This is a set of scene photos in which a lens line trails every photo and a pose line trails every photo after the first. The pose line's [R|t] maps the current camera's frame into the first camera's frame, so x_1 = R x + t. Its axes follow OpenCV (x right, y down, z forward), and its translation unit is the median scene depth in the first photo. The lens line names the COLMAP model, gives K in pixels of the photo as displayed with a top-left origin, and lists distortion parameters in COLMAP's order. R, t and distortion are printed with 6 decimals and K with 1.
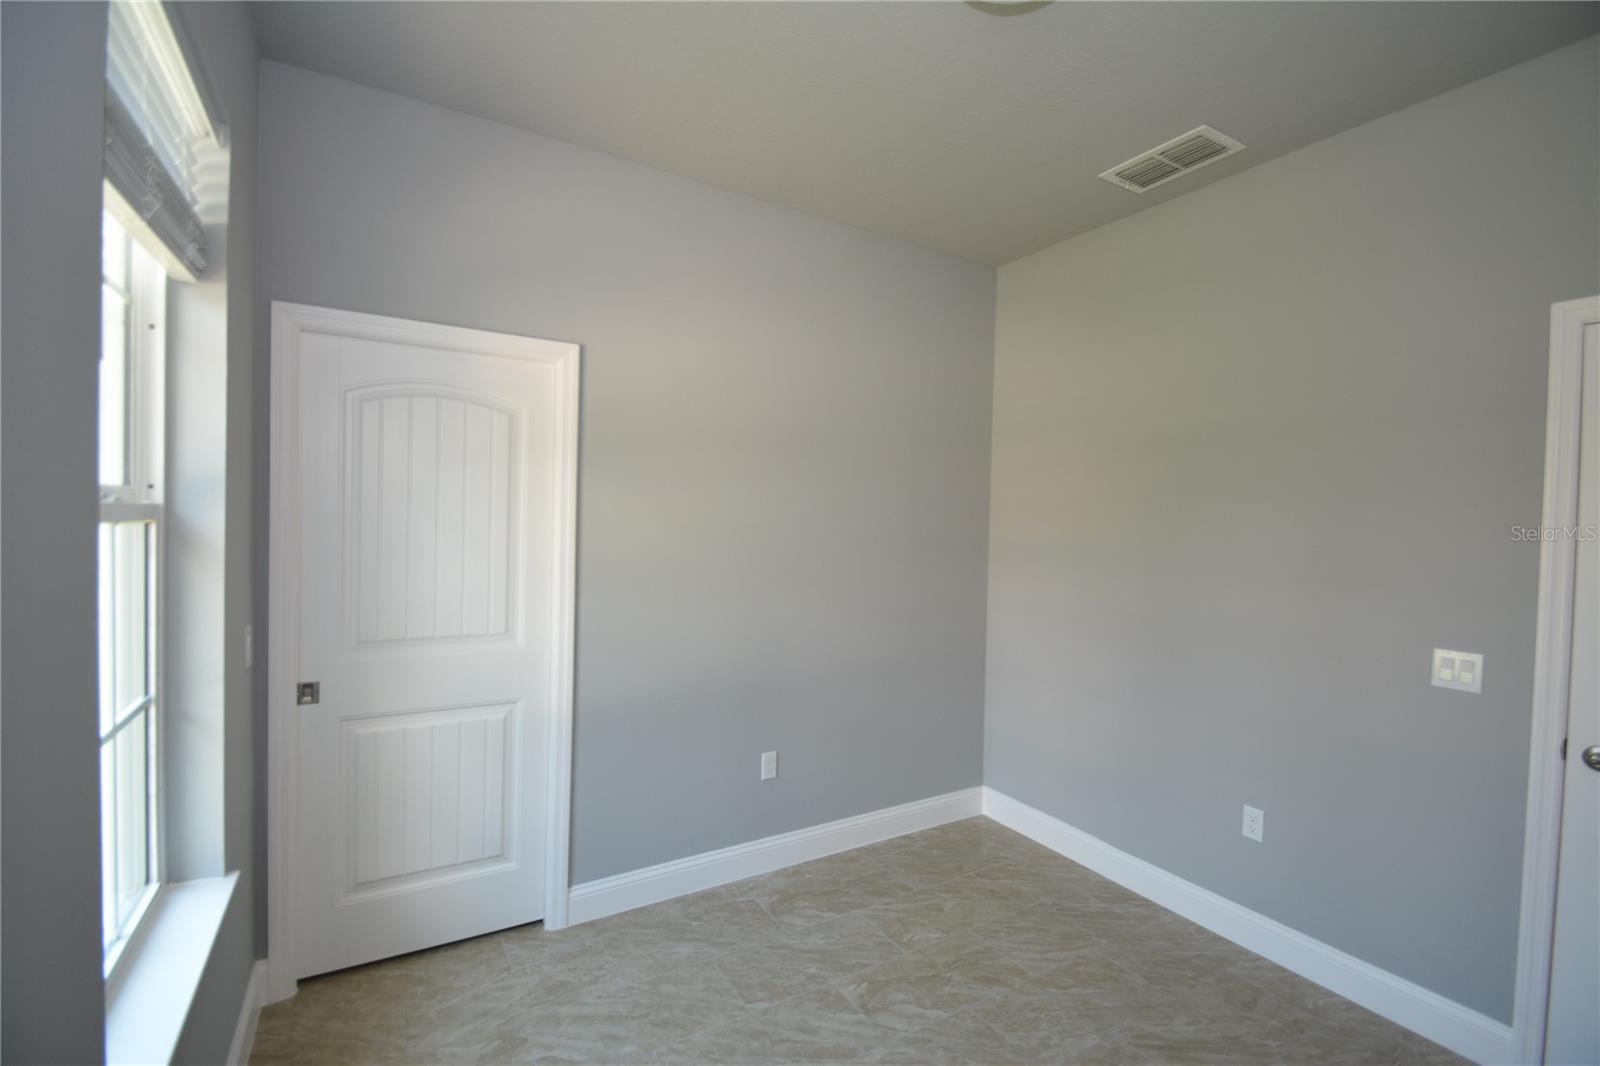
lens RADIAL K [[699.4, 0, 803.1], [0, 699.4, 536.0], [0, 0, 1]] dist [0.022576, -0.023052]
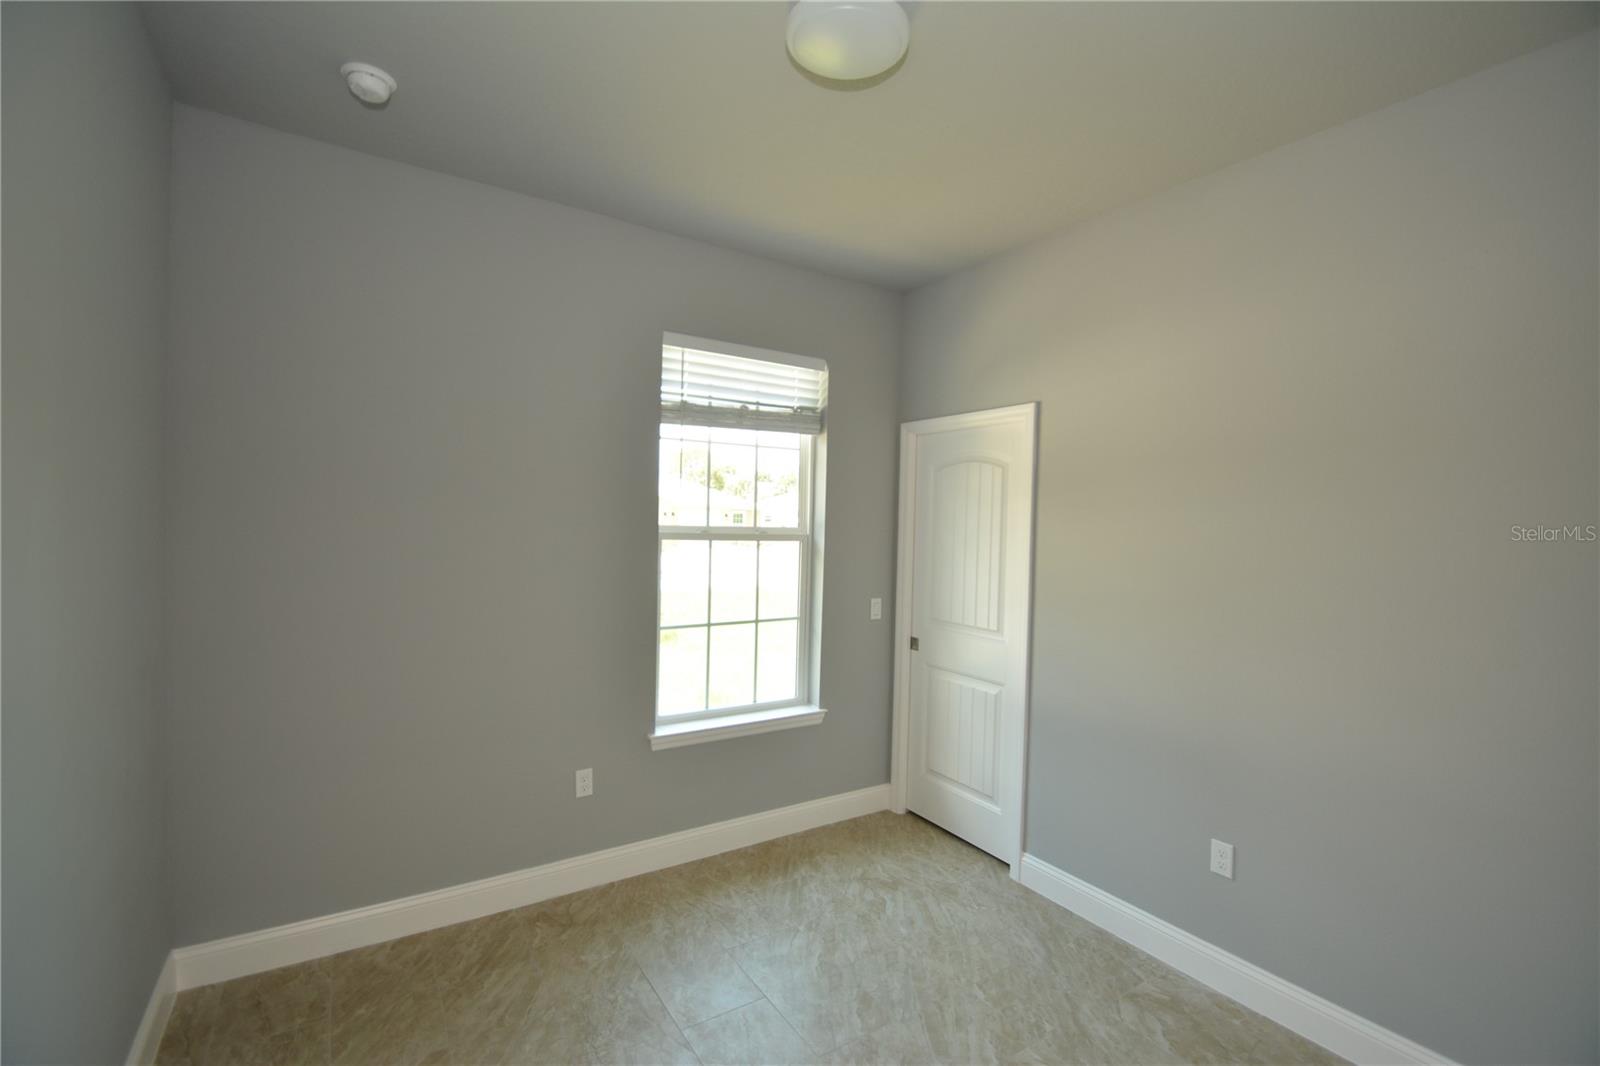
lens RADIAL K [[699.4, 0, 803.1], [0, 699.4, 536.0], [0, 0, 1]] dist [0.022576, -0.023052]
pose [[0.038220, -0.003084, -0.999265, 0.922856], [-0.045628, 0.998947, -0.004828, -0.018433], [0.998227, 0.045779, 0.038039, 0.594478]]
